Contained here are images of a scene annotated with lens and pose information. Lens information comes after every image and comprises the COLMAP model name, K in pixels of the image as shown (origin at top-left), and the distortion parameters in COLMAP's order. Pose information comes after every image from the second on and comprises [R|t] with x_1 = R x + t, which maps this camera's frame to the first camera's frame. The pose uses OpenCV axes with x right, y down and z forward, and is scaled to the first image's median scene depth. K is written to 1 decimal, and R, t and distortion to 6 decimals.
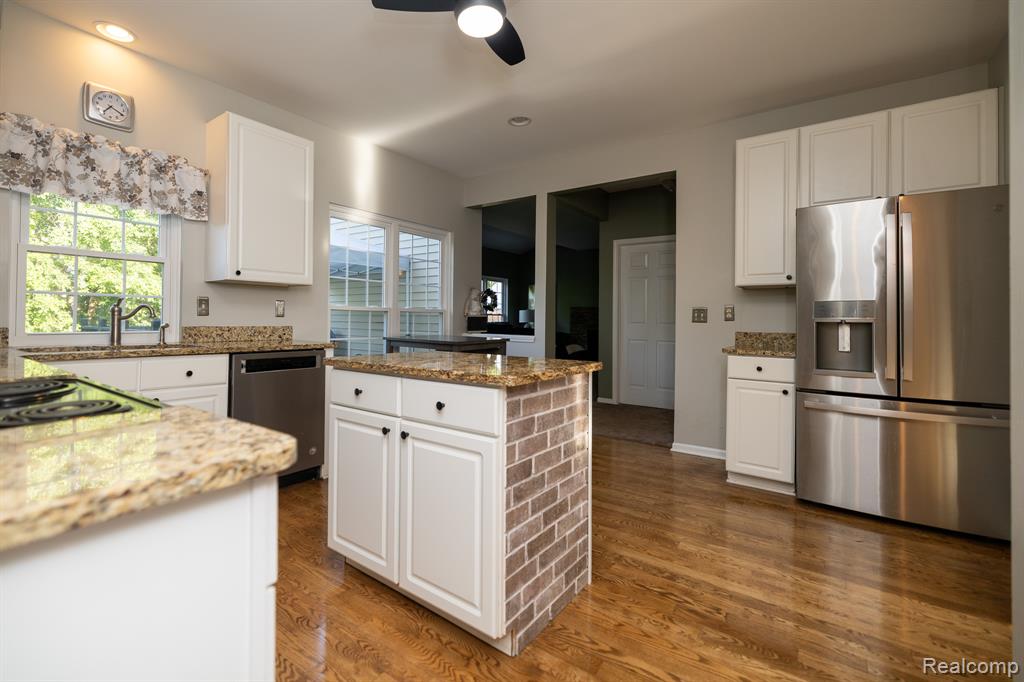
lens RADIAL K [[454.0, 0, 494.6], [0, 454.0, 314.2], [0, 0, 1]] dist [0.001971, 0.000030]
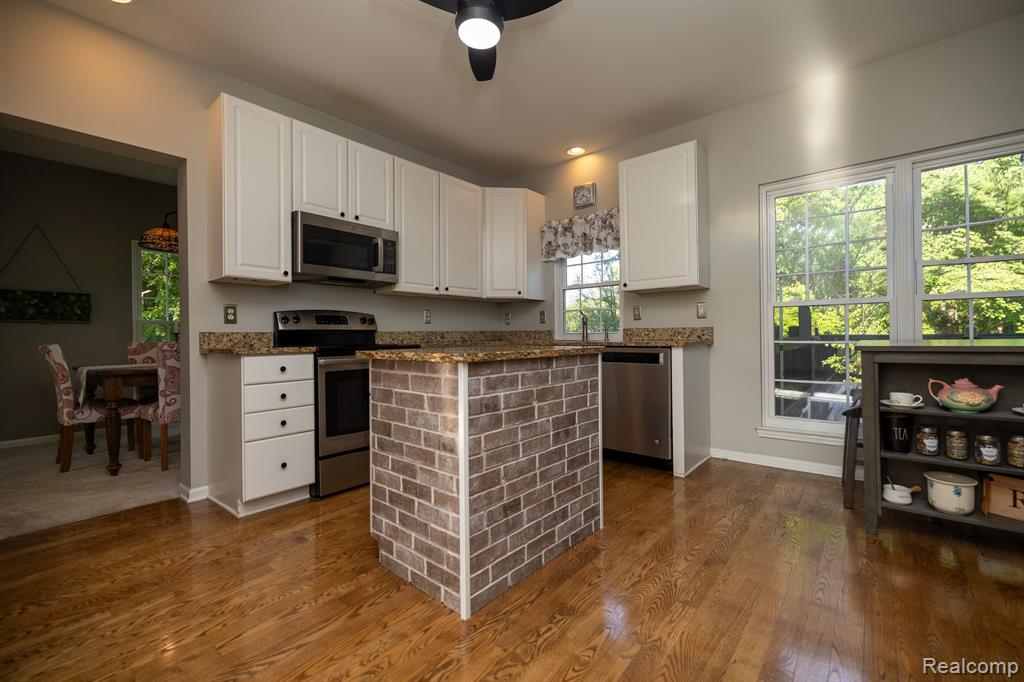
lens RADIAL K [[430.8, 0, 514.1], [0, 430.8, 335.2], [0, 0, 1]] dist [-0.000935, -0.000046]
pose [[-0.064383, -0.007915, -0.997894, 1.122197], [0.022706, 0.999698, -0.009394, 0.091569], [0.997667, -0.023263, -0.064184, 1.300930]]
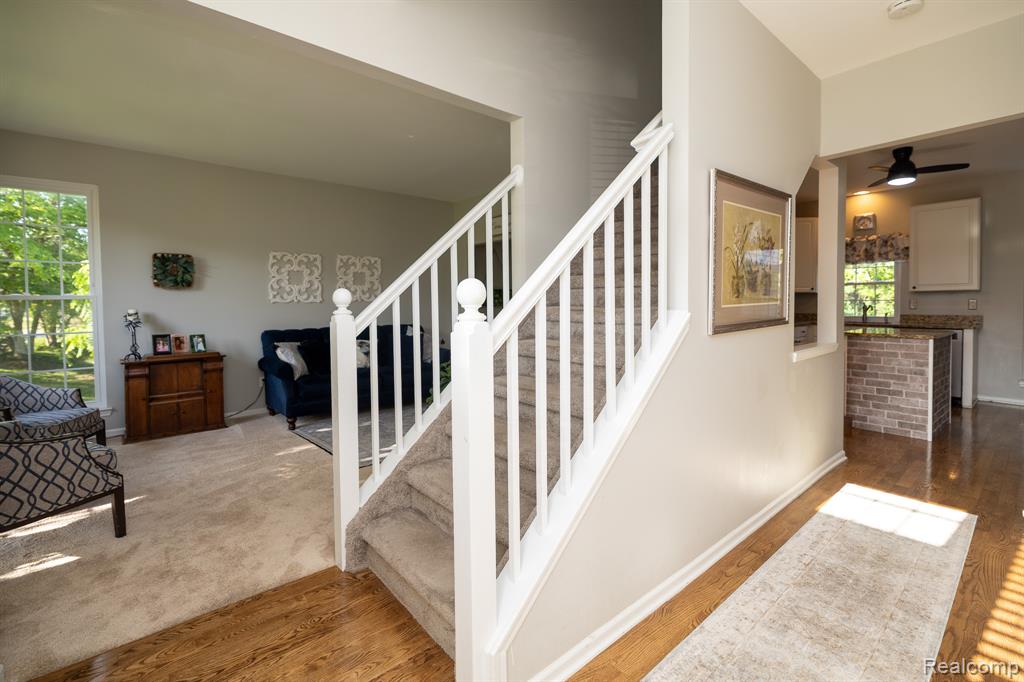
lens RADIAL K [[454.0, 0, 494.6], [0, 454.0, 314.2], [0, 0, 1]] dist [0.001971, 0.000030]
pose [[-0.250005, 0.019416, -0.968050, 3.072965], [0.019618, 0.999695, 0.014984, -0.069741], [0.968046, -0.015245, -0.250309, -0.460349]]
